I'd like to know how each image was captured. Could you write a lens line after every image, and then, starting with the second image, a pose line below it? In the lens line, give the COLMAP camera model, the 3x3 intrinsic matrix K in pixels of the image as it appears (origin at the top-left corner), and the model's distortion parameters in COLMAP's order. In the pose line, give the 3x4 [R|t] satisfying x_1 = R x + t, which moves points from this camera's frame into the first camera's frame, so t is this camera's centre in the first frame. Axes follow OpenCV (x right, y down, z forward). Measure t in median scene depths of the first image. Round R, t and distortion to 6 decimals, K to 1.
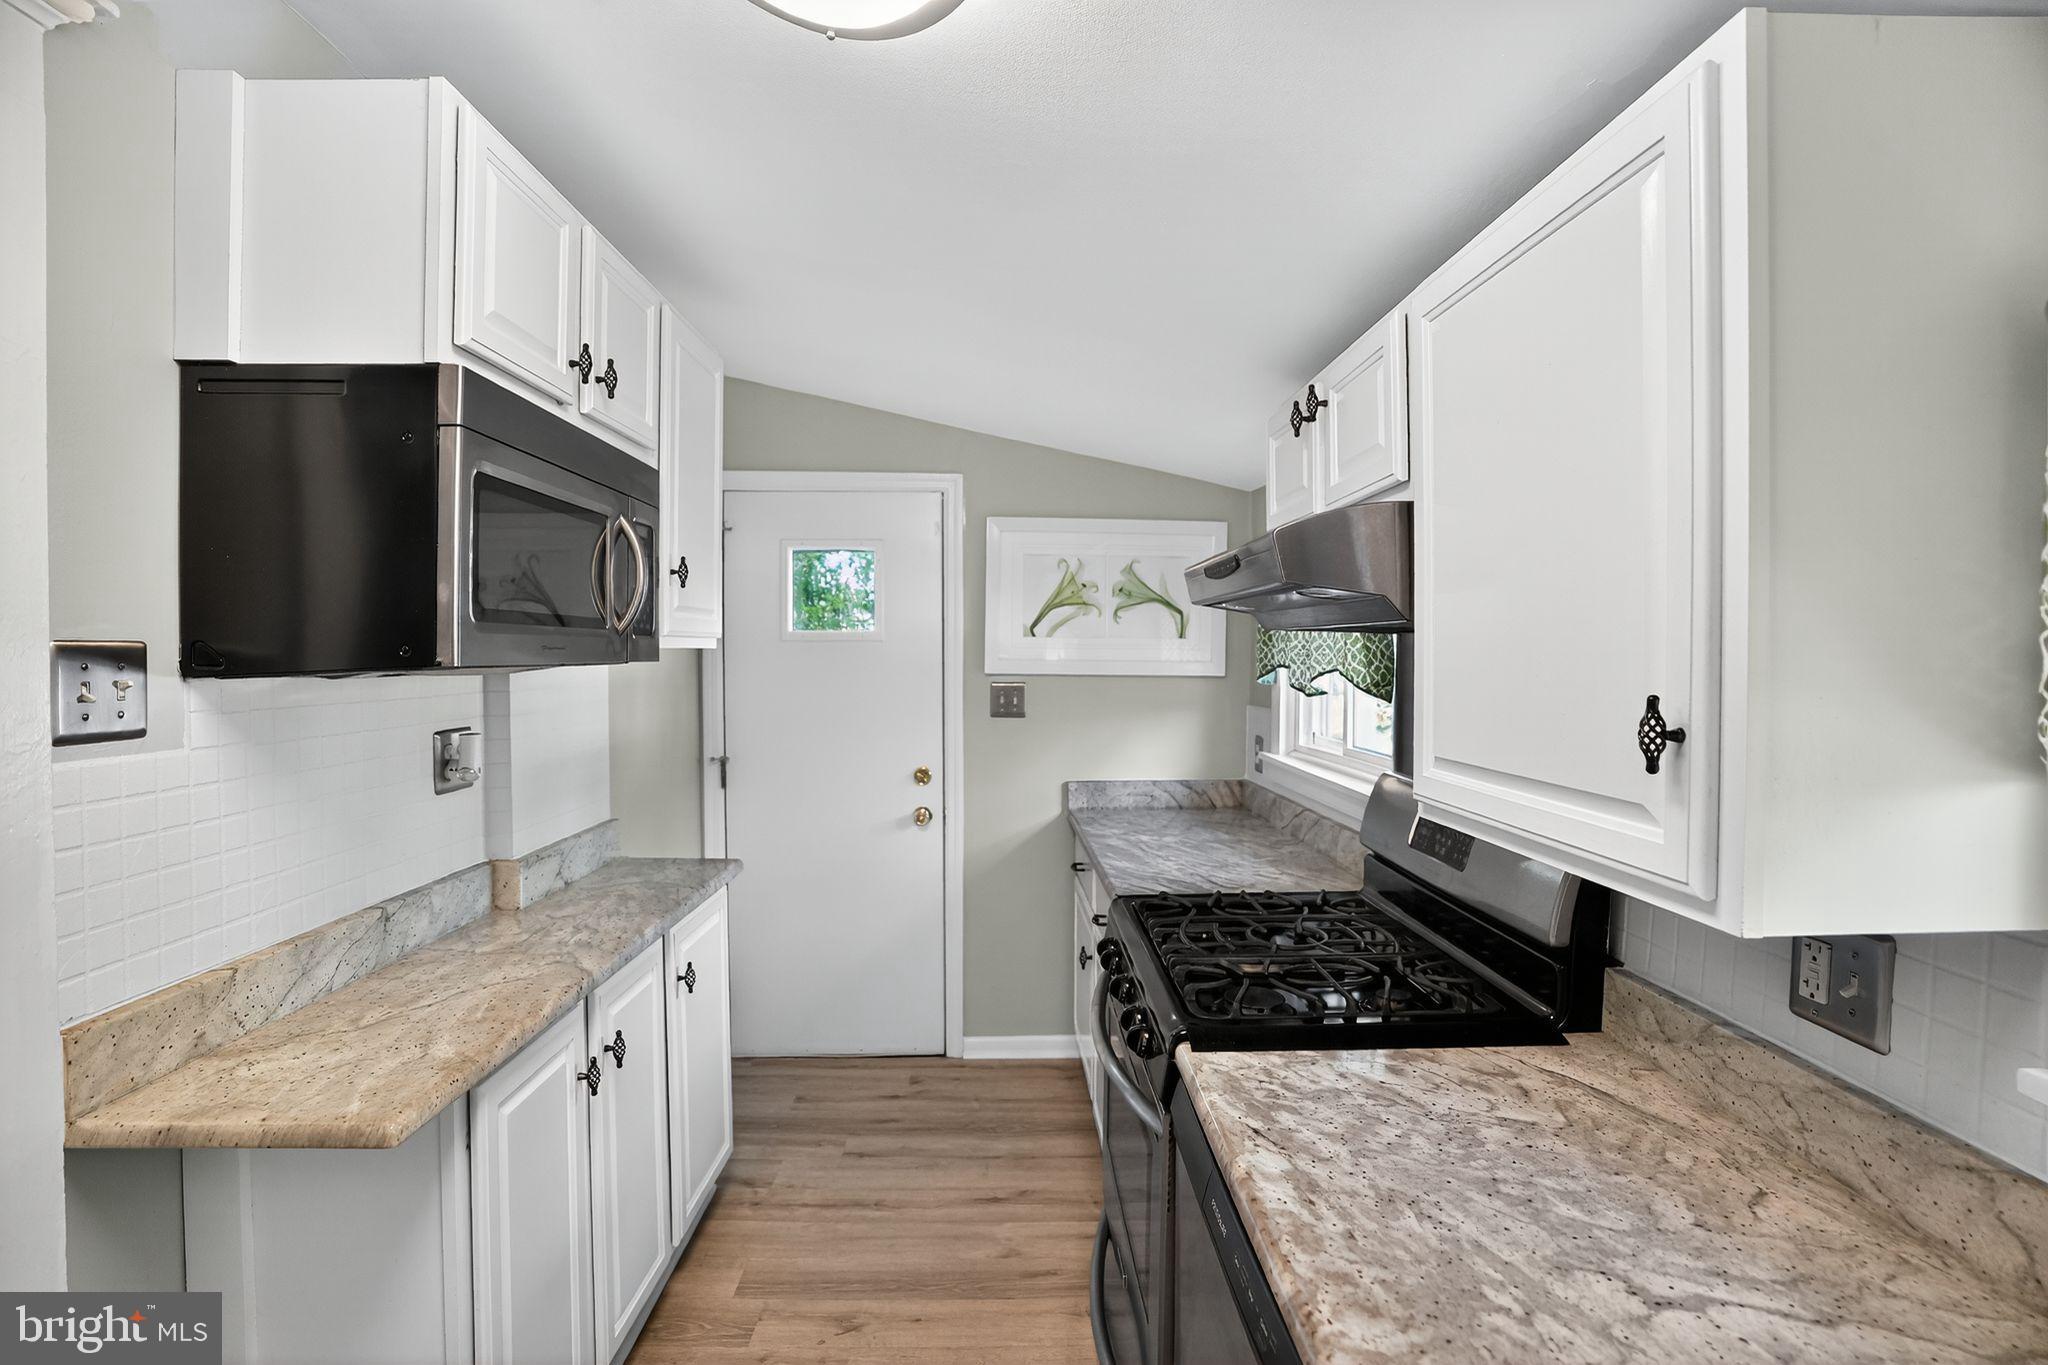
lens RADIAL K [[949.8, 0, 1021.4], [0, 949.8, 671.0], [0, 0, 1]] dist [-0.075291, 0.029464]
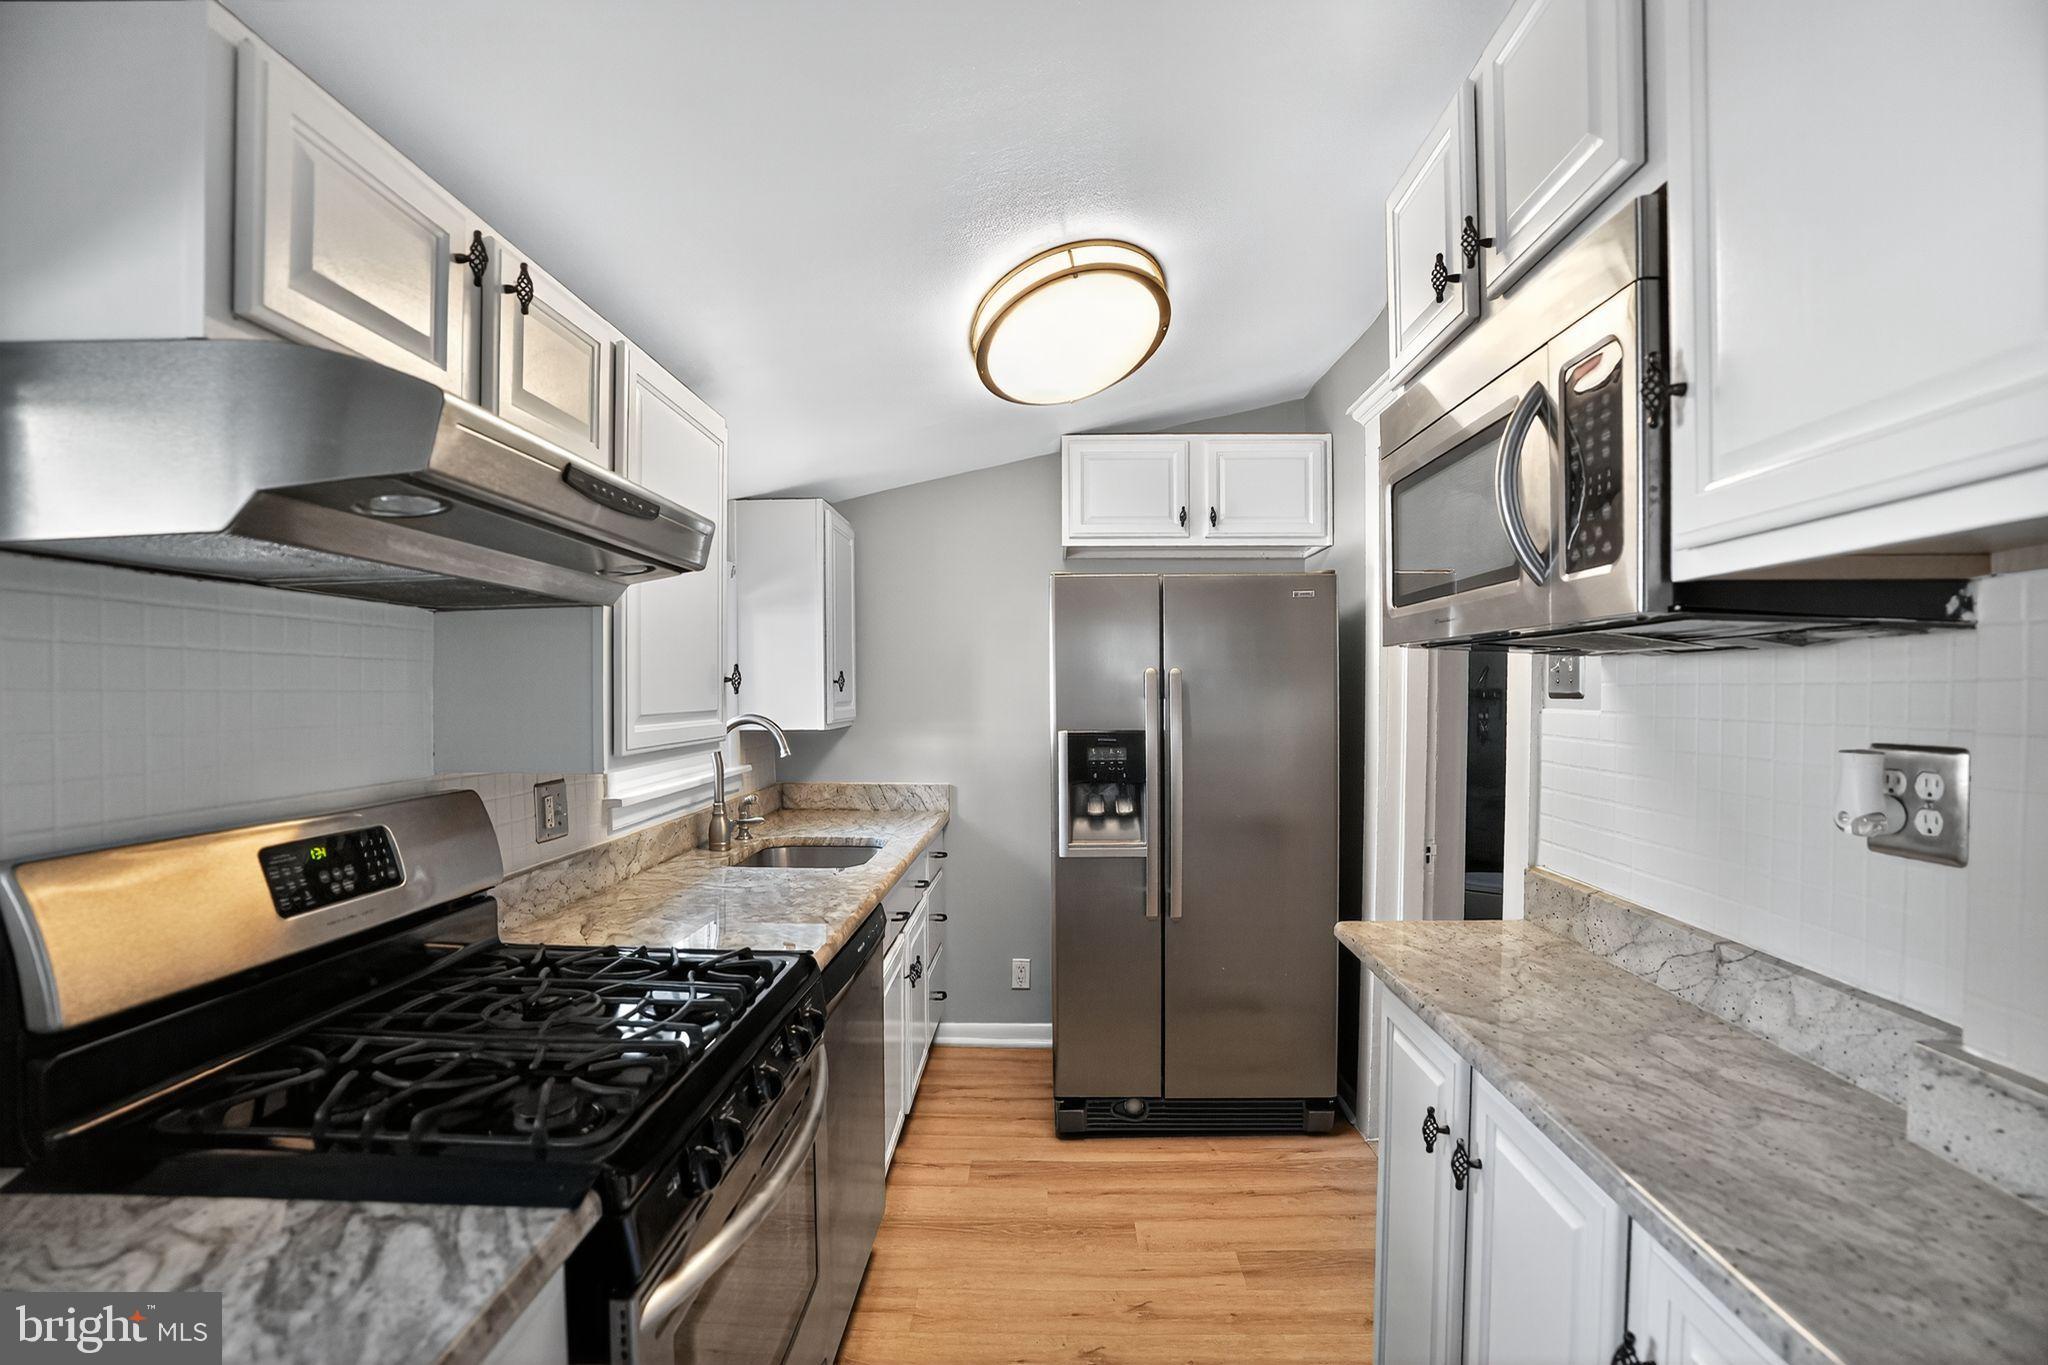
lens RADIAL K [[992.4, 0, 1012.7], [0, 992.4, 656.5], [0, 0, 1]] dist [-0.072743, 0.026395]
pose [[-0.997852, 0.000775, 0.065499, -0.139954], [-0.000107, 0.999909, -0.013459, 0.020803], [-0.065503, -0.013437, -0.997762, 1.858973]]
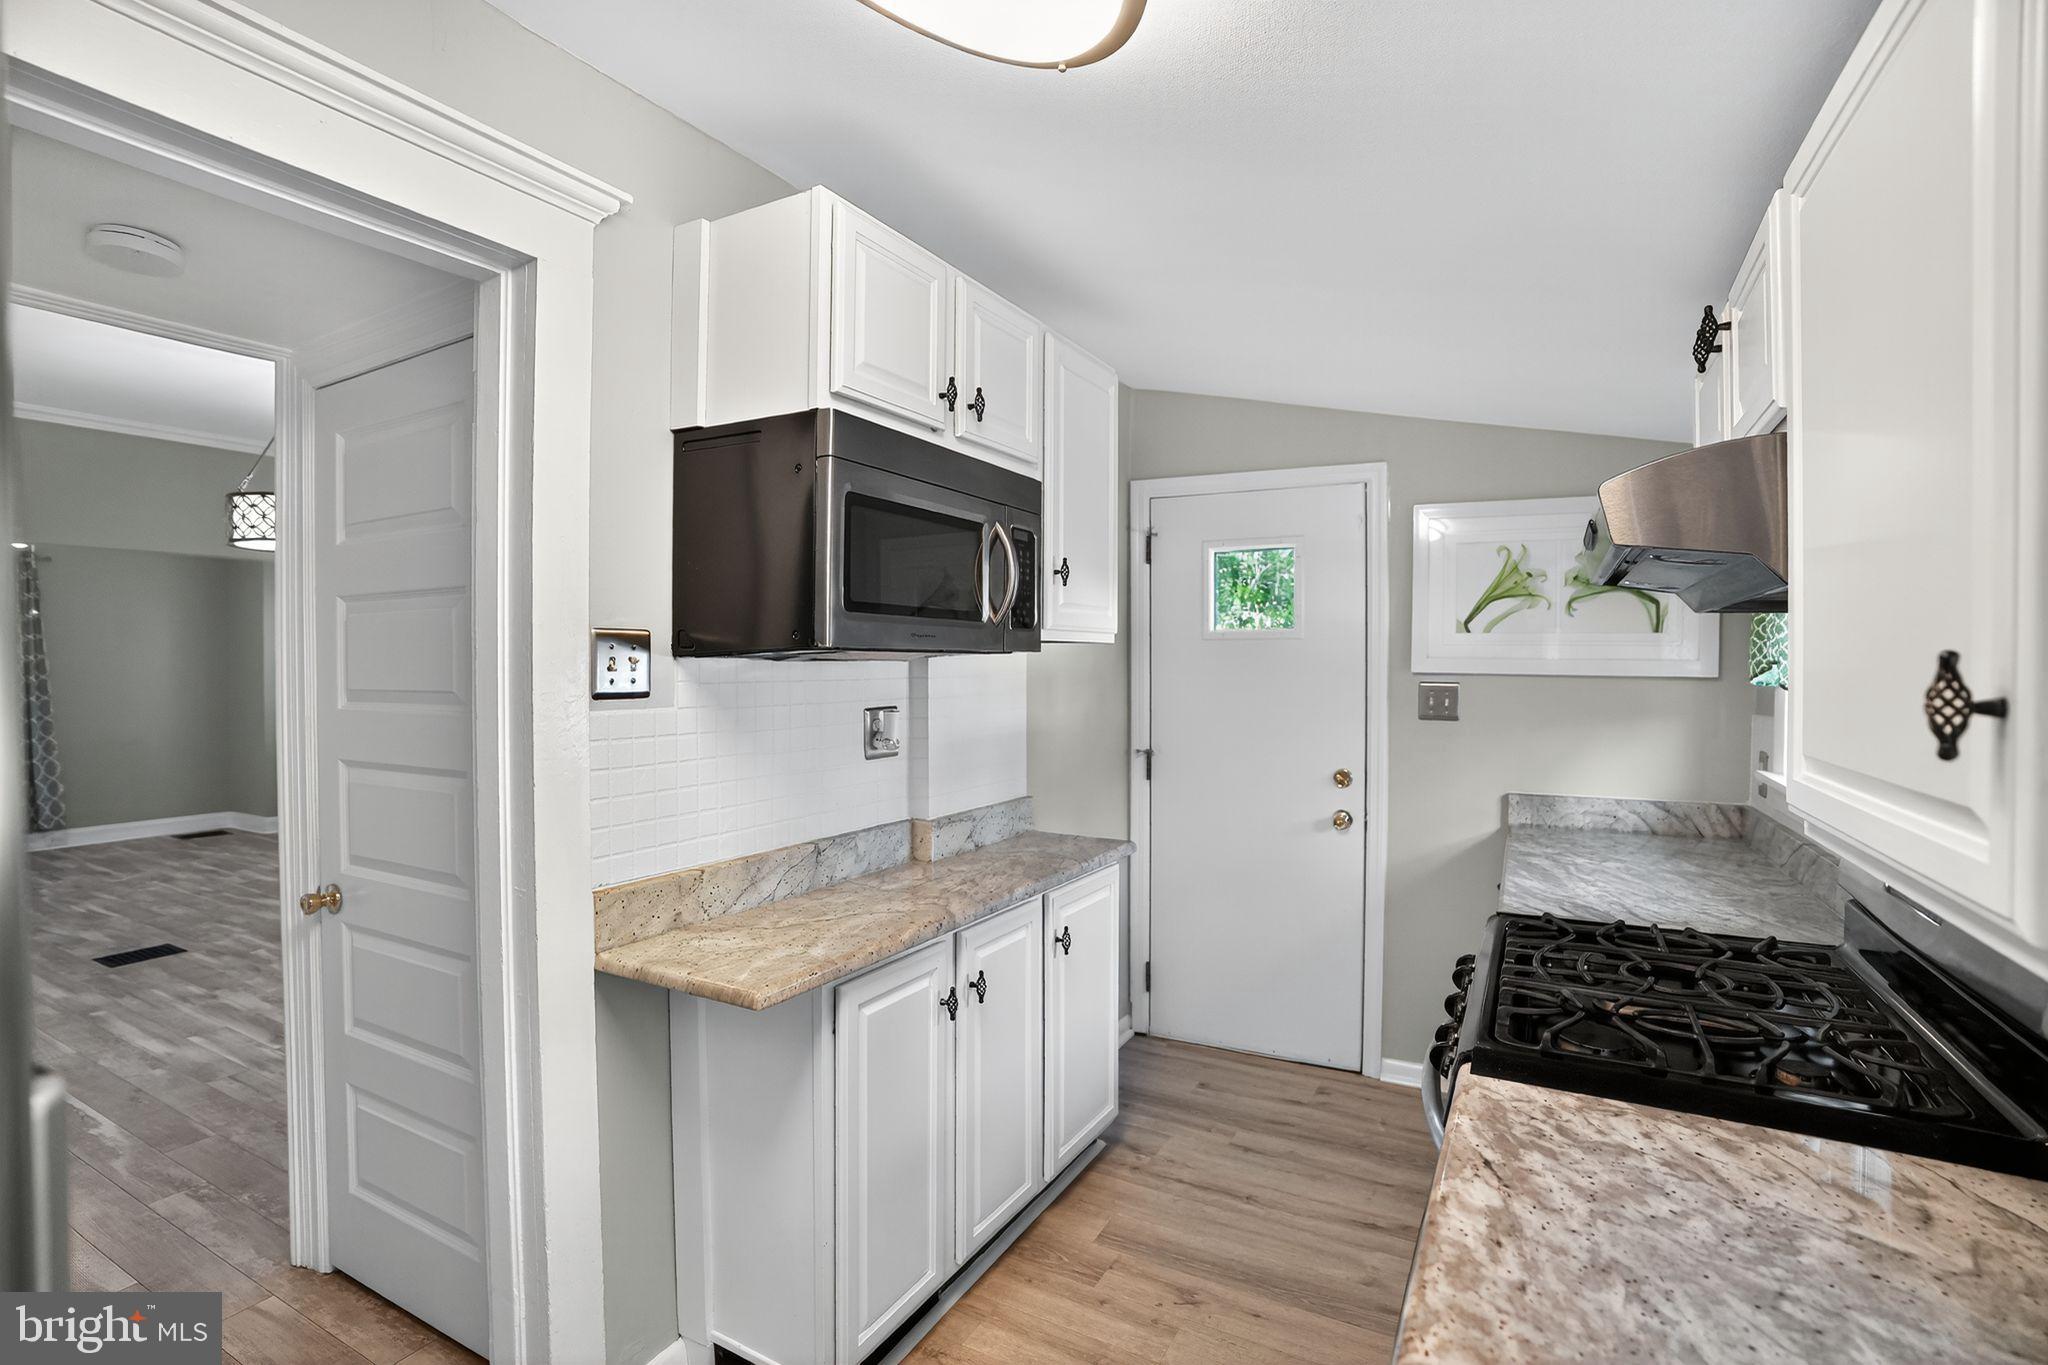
lens RADIAL K [[949.8, 0, 1021.4], [0, 949.8, 671.0], [0, 0, 1]] dist [-0.075291, 0.029464]
pose [[0.867487, 0.006984, -0.497412, 0.194513], [-0.011257, 0.999921, -0.005592, 0.023814], [0.497333, 0.010450, 0.867497, 0.010225]]
